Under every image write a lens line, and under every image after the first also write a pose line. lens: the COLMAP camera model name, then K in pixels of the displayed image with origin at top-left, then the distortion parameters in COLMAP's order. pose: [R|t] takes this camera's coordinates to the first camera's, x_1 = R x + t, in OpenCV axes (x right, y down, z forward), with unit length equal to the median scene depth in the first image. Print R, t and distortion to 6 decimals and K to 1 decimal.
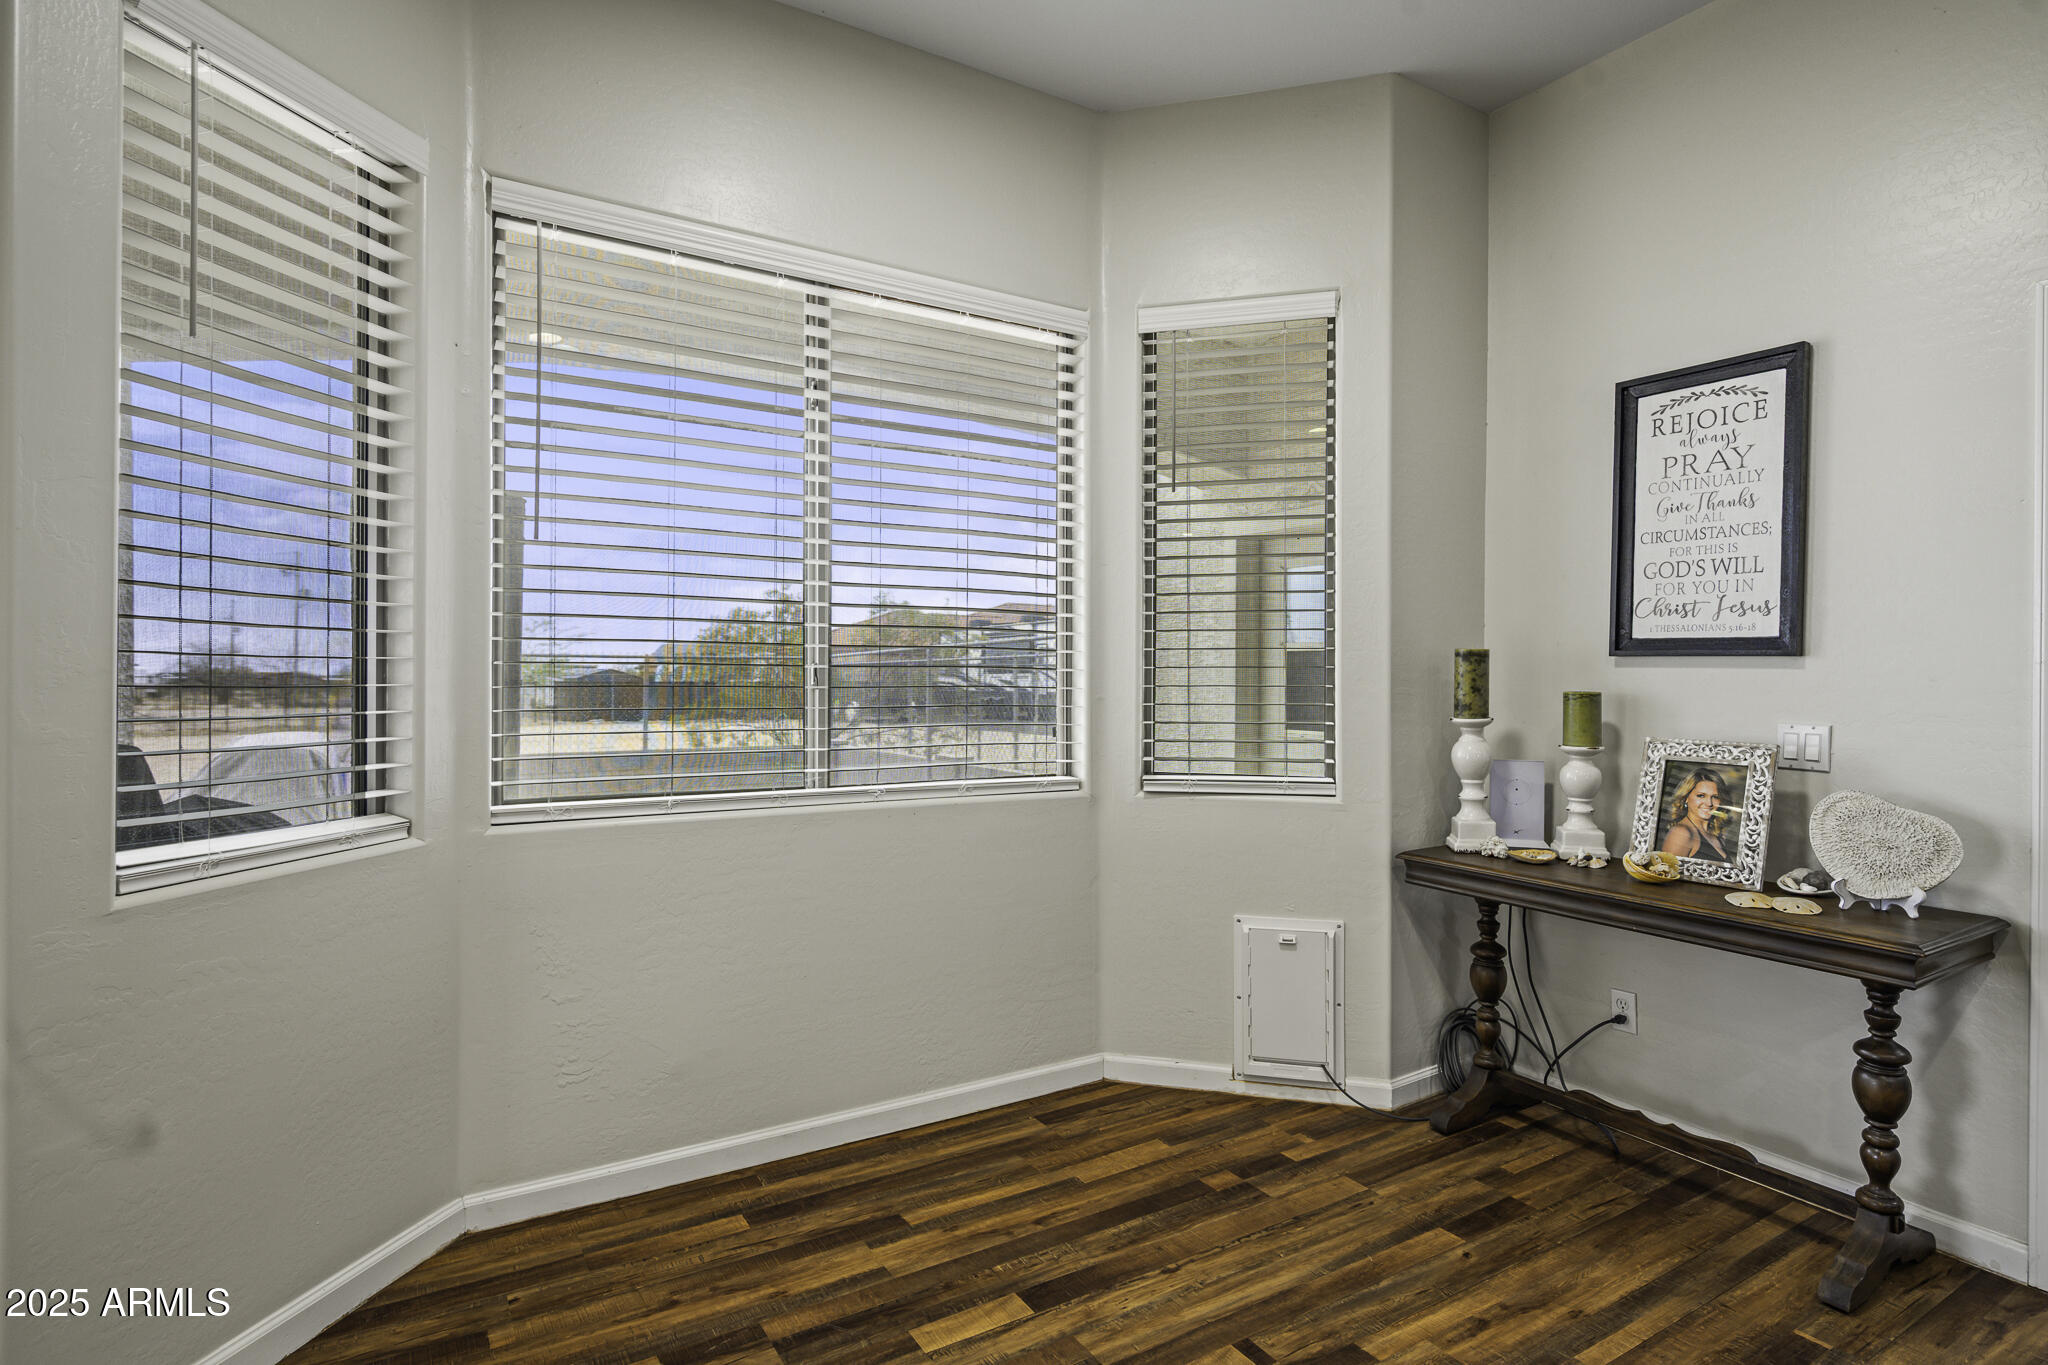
lens RADIAL K [[1045.0, 0, 1031.4], [0, 1045.0, 680.9], [0, 0, 1]] dist [0.000924, -0.000754]
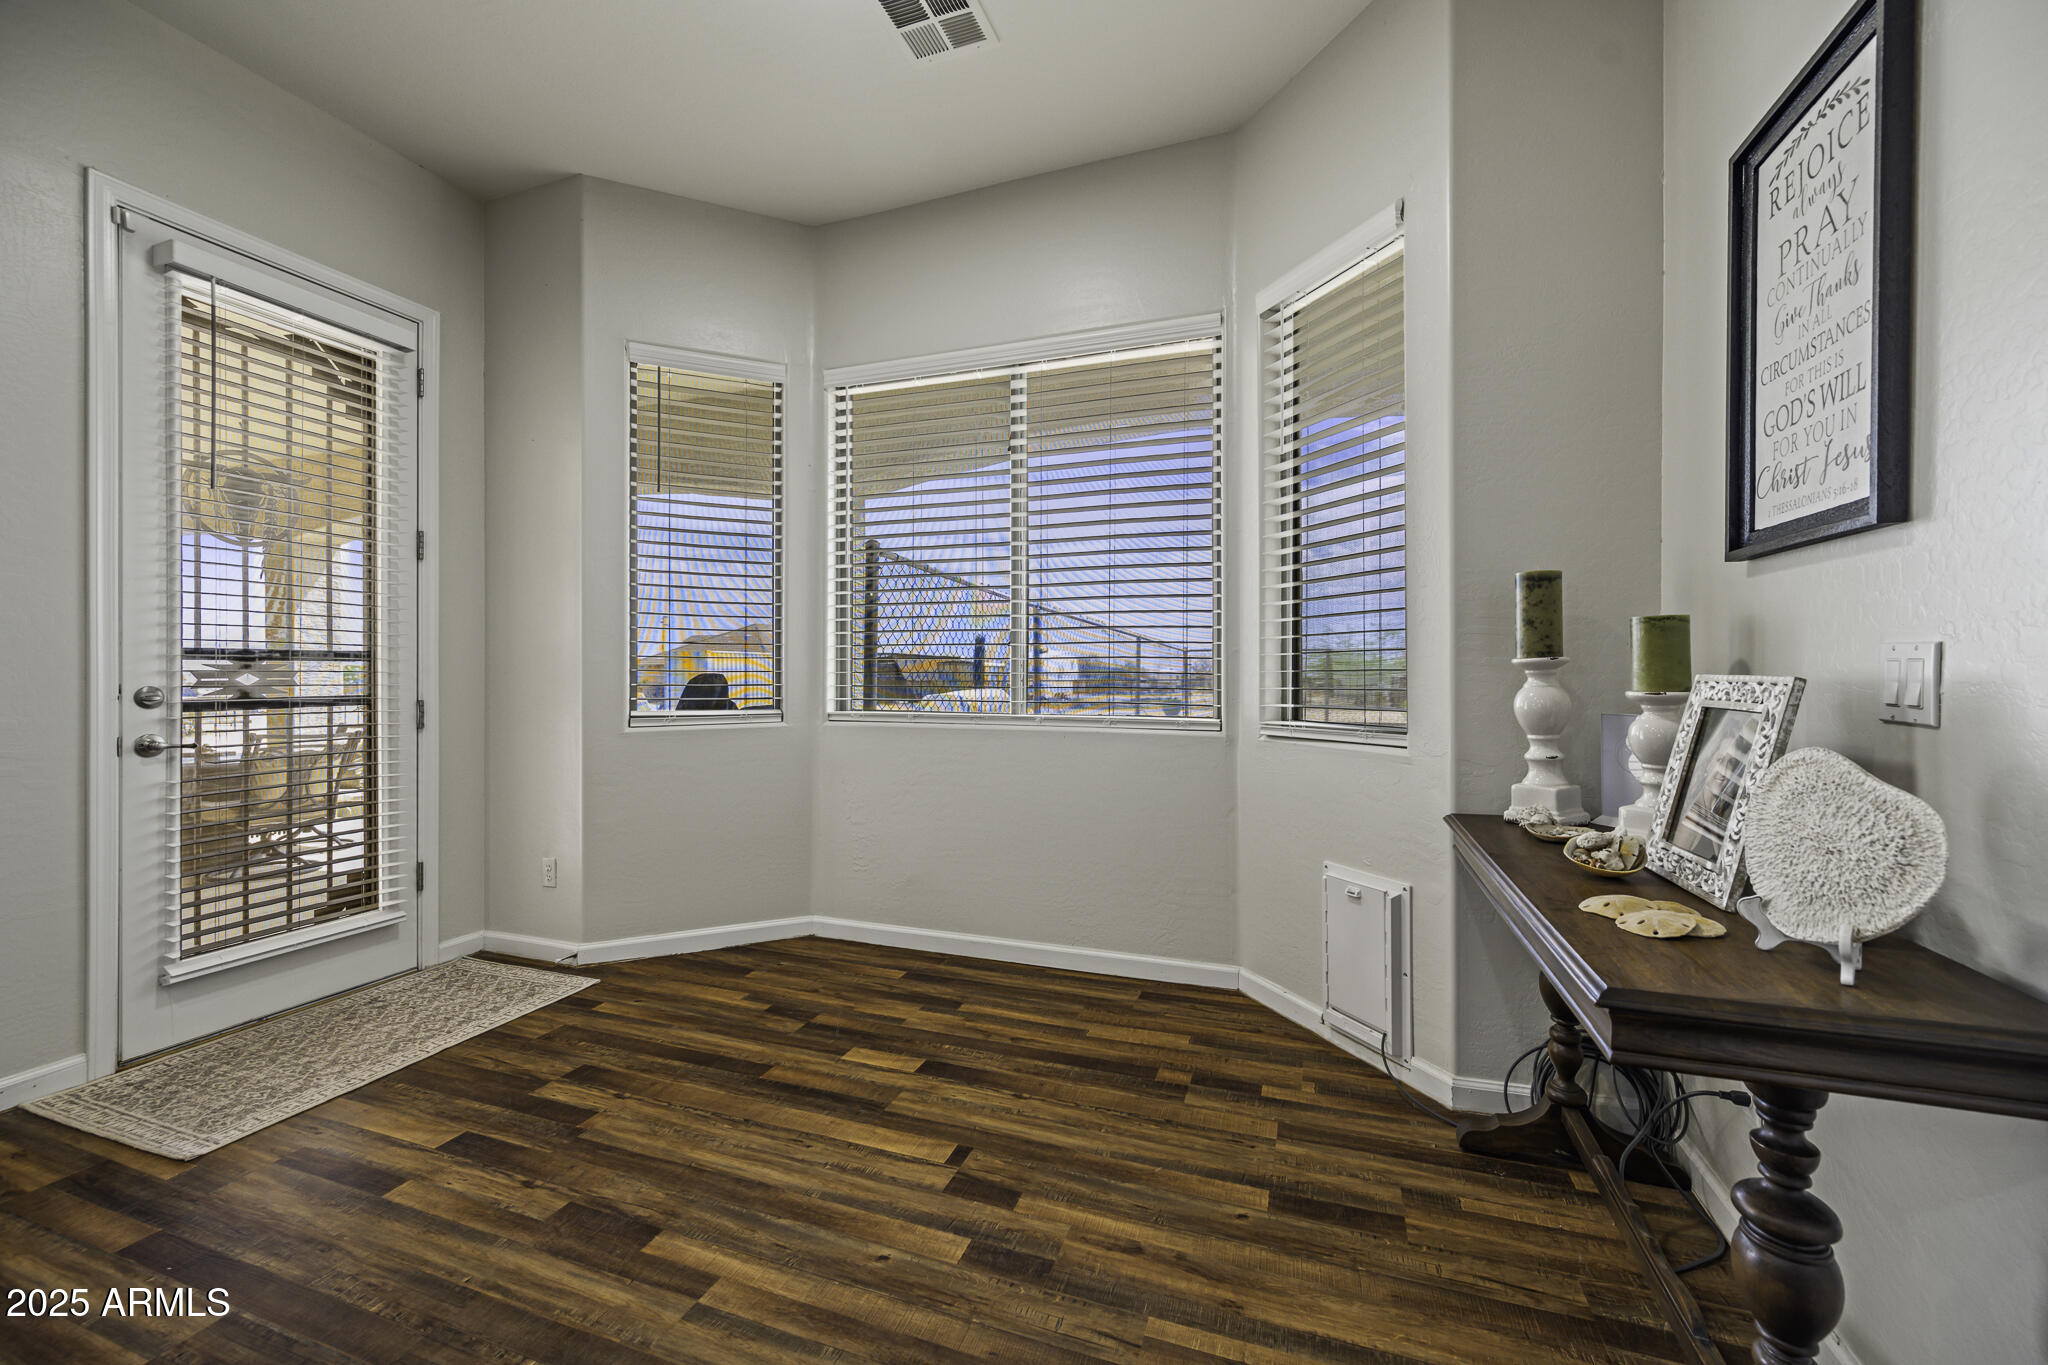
lens RADIAL K [[818.1, 0, 1031.5], [0, 818.1, 675.4], [0, 0, 1]] dist [-0.001470, 0.000723]
pose [[0.620708, -0.004332, -0.784030, 0.735377], [0.001513, 0.999989, -0.004328, 0.056109], [0.784041, 0.001500, 0.620708, 0.332511]]
